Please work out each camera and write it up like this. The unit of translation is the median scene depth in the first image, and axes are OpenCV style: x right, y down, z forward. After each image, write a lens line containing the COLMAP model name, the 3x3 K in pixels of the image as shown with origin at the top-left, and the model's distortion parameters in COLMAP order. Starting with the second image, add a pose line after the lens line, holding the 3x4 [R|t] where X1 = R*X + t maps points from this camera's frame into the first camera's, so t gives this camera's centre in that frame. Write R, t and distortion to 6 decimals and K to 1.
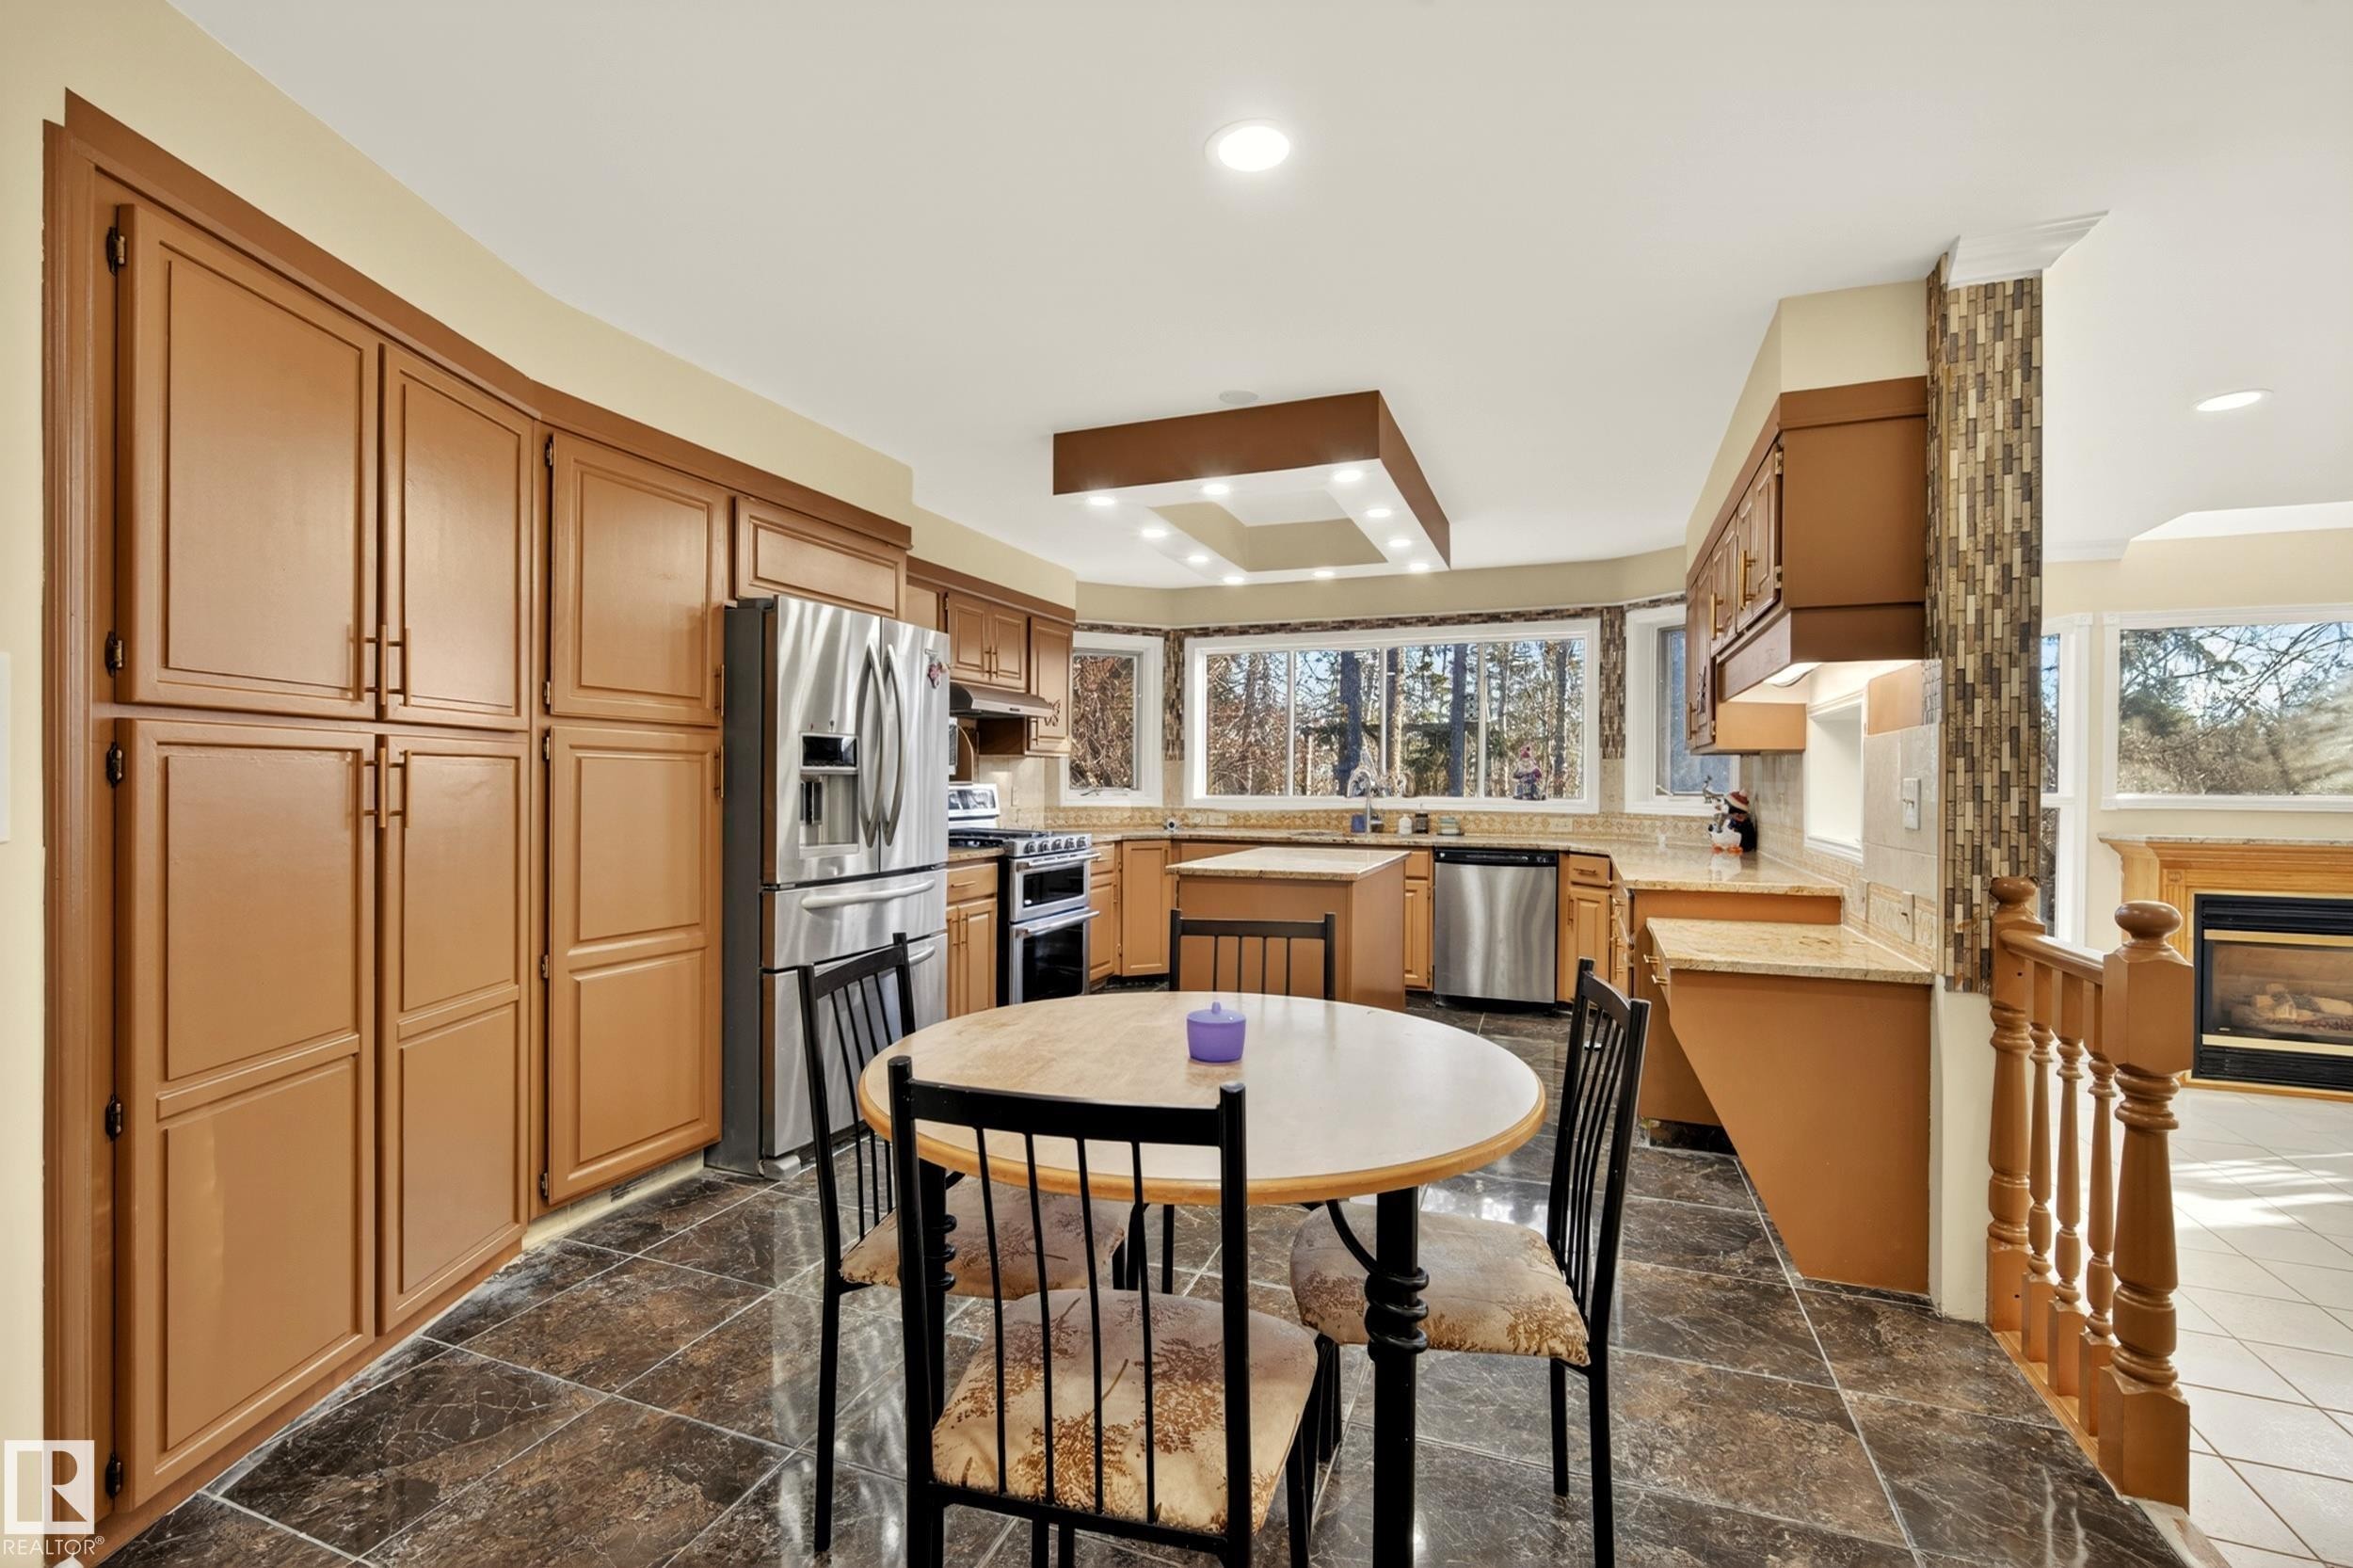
lens RADIAL K [[1026.1, 0, 1168.3], [0, 1026.1, 788.3], [0, 0, 1]] dist [-0.003131, 0.000213]
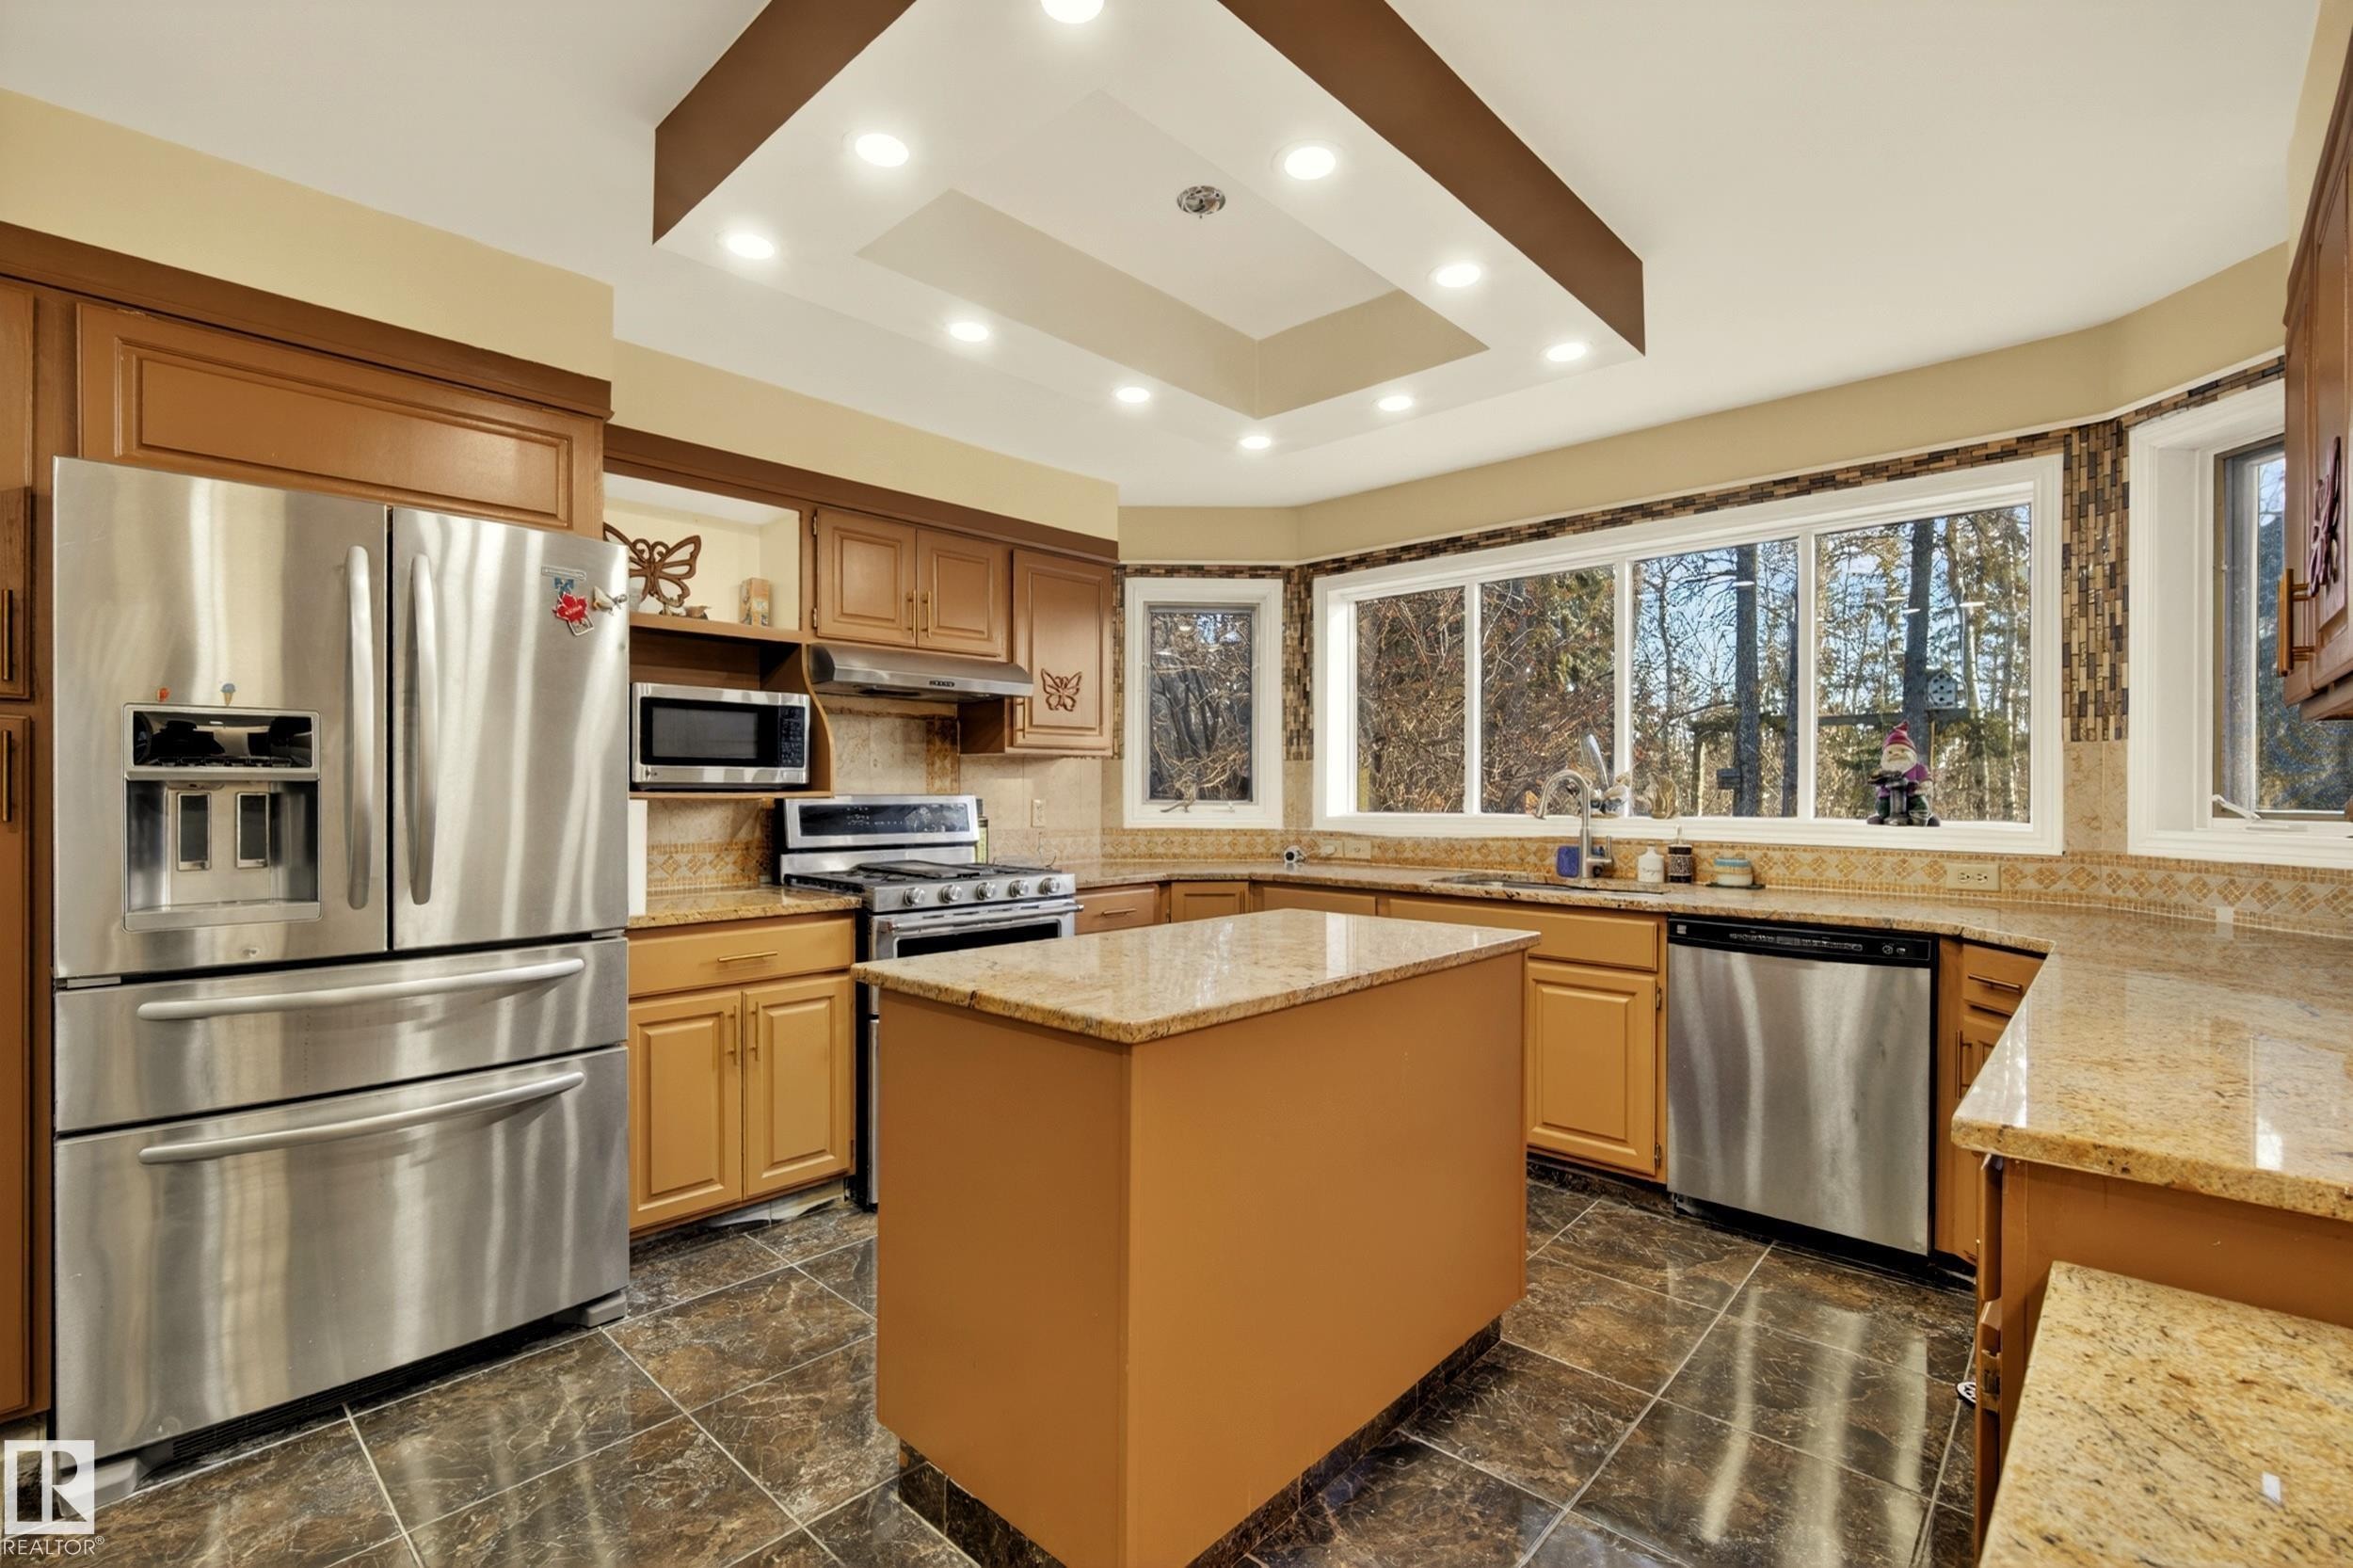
lens RADIAL K [[1026.1, 0, 1191.2], [0, 1026.1, 792.6], [0, 0, 1]] dist [-0.003131, 0.000213]
pose [[0.928776, -0.003266, -0.370628, 0.218329], [0.000724, 0.999975, -0.006998, -0.001546], [0.370642, 0.006231, 0.928755, 0.400817]]
